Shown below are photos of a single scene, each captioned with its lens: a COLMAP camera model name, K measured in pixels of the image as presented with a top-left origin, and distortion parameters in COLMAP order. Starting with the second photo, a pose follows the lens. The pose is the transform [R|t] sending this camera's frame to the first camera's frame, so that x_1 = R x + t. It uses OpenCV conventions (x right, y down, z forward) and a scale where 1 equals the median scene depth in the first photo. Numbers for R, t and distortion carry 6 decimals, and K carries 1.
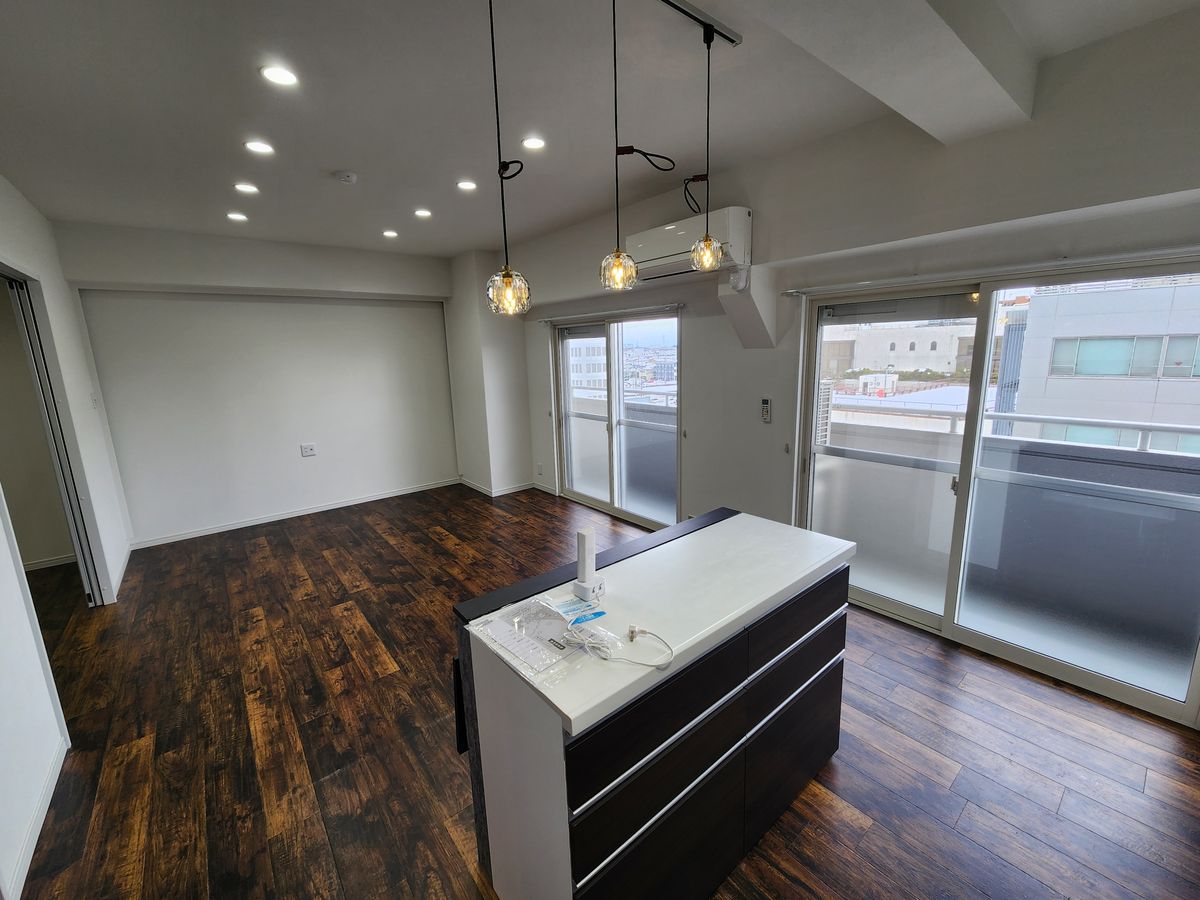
lens RADIAL K [[490.6, 0, 597.0], [0, 490.6, 440.9], [0, 0, 1]] dist [0.001012, -0.001153]
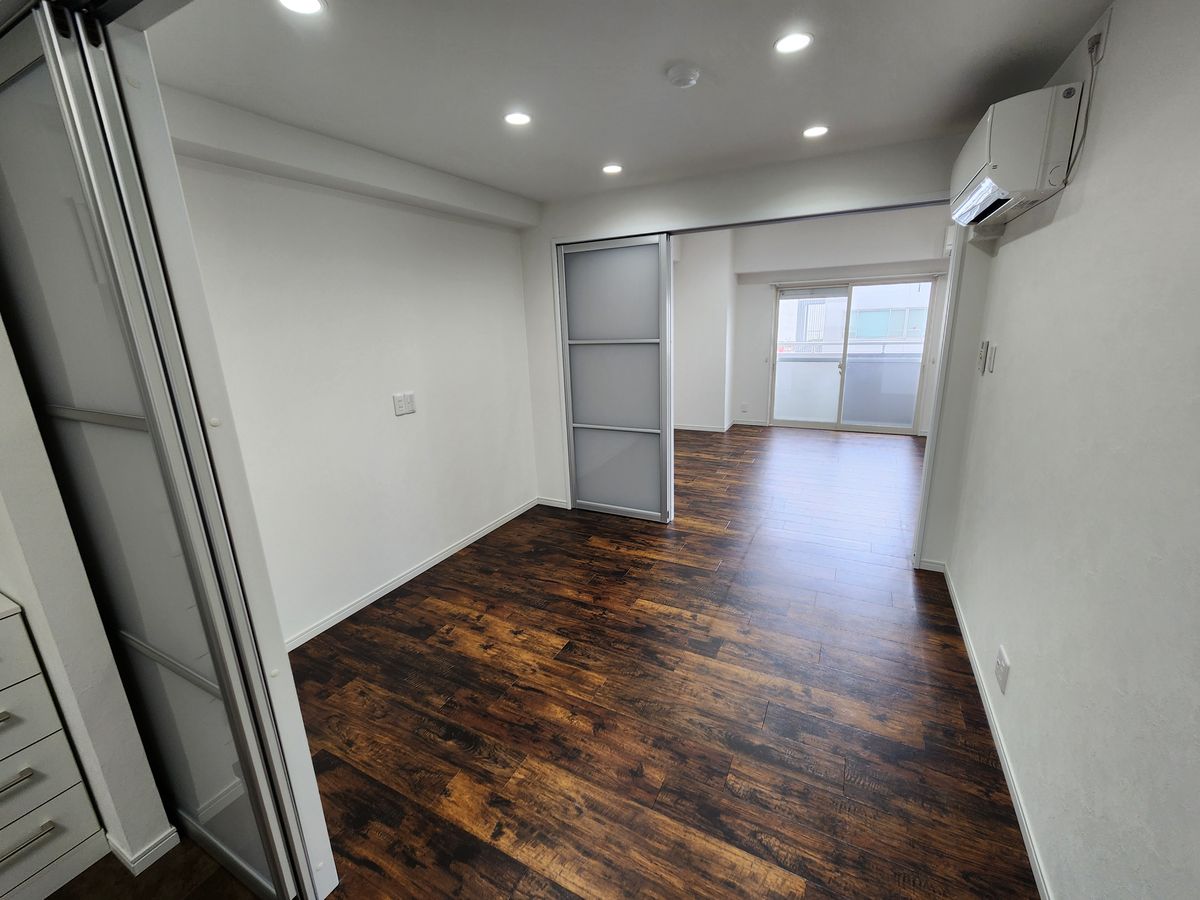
lens RADIAL K [[490.6, 0, 602.6], [0, 490.6, 445.9], [0, 0, 1]] dist [0.001012, -0.001153]
pose [[0.916199, -0.106545, 0.386300, -2.356051], [0.085846, 0.993811, 0.070498, 0.091323], [-0.391421, -0.031428, 0.919675, 0.000634]]
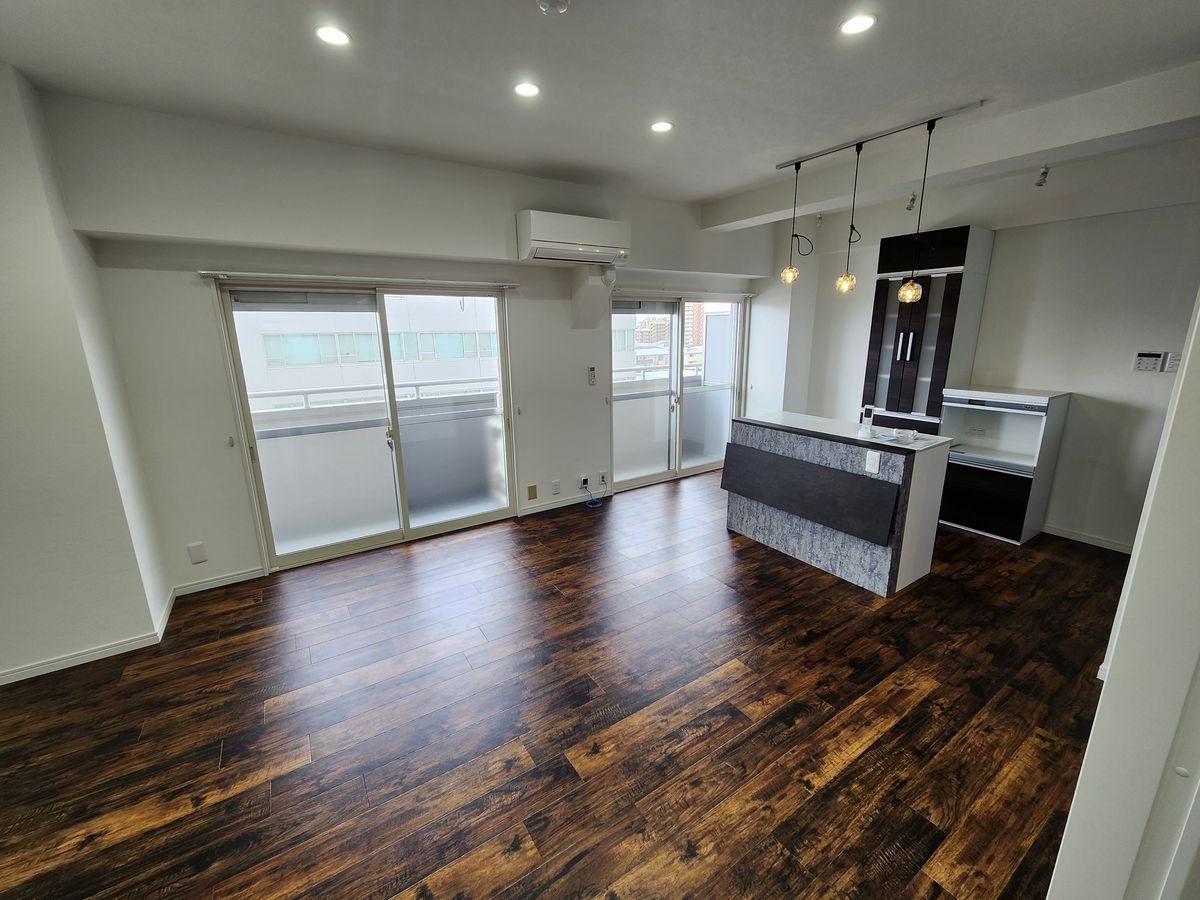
lens RADIAL K [[490.6, 0, 603.4], [0, 490.6, 442.5], [0, 0, 1]] dist [0.001012, -0.001153]
pose [[0.098705, -0.200482, 0.974713, -1.443824], [0.194334, 0.964520, 0.178706, -0.175002], [-0.975957, 0.171781, 0.134163, 1.202122]]
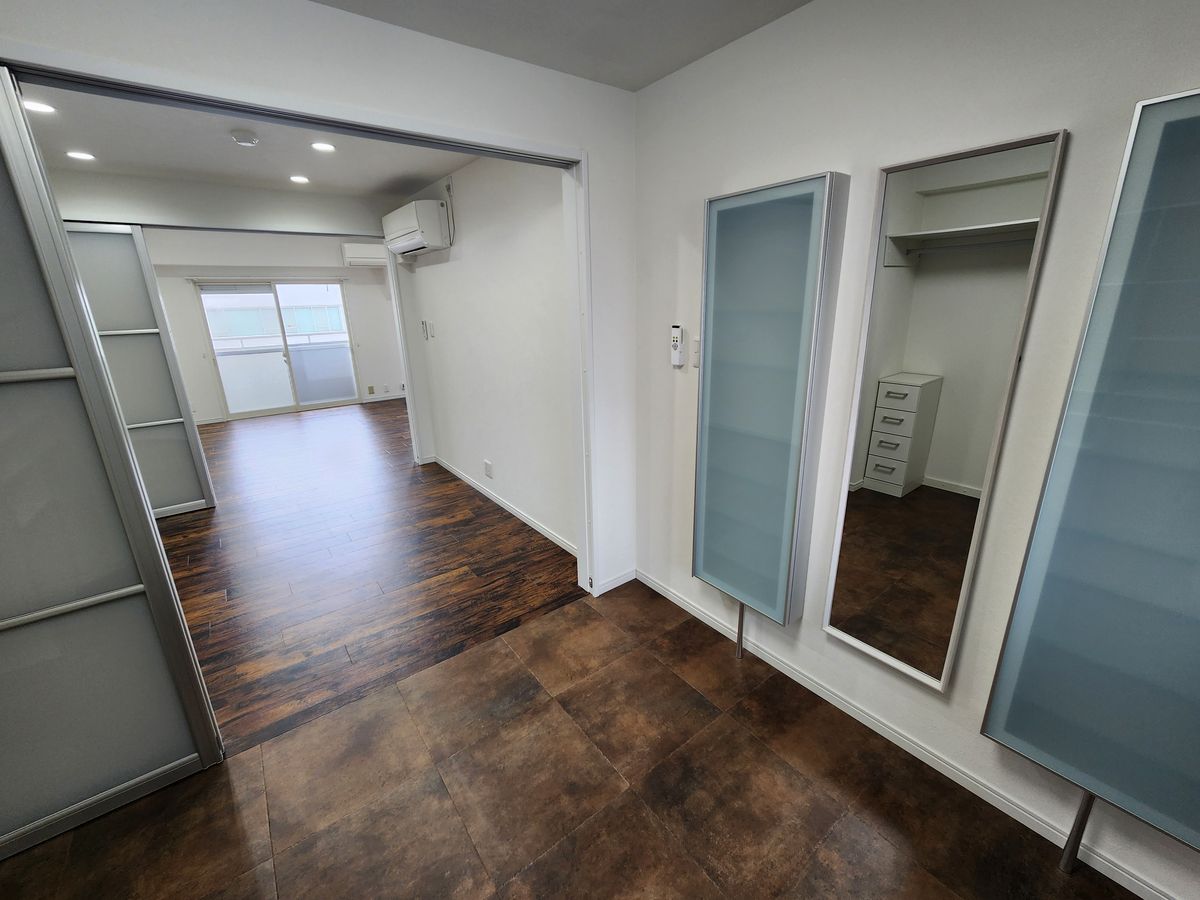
lens RADIAL K [[490.6, 0, 595.7], [0, 490.6, 440.9], [0, 0, 1]] dist [0.001012, -0.001153]
pose [[0.039185, -0.254916, 0.966169, -3.101624], [0.210909, 0.947238, 0.241368, 0.134758], [-0.976720, 0.194316, 0.090881, -0.073335]]
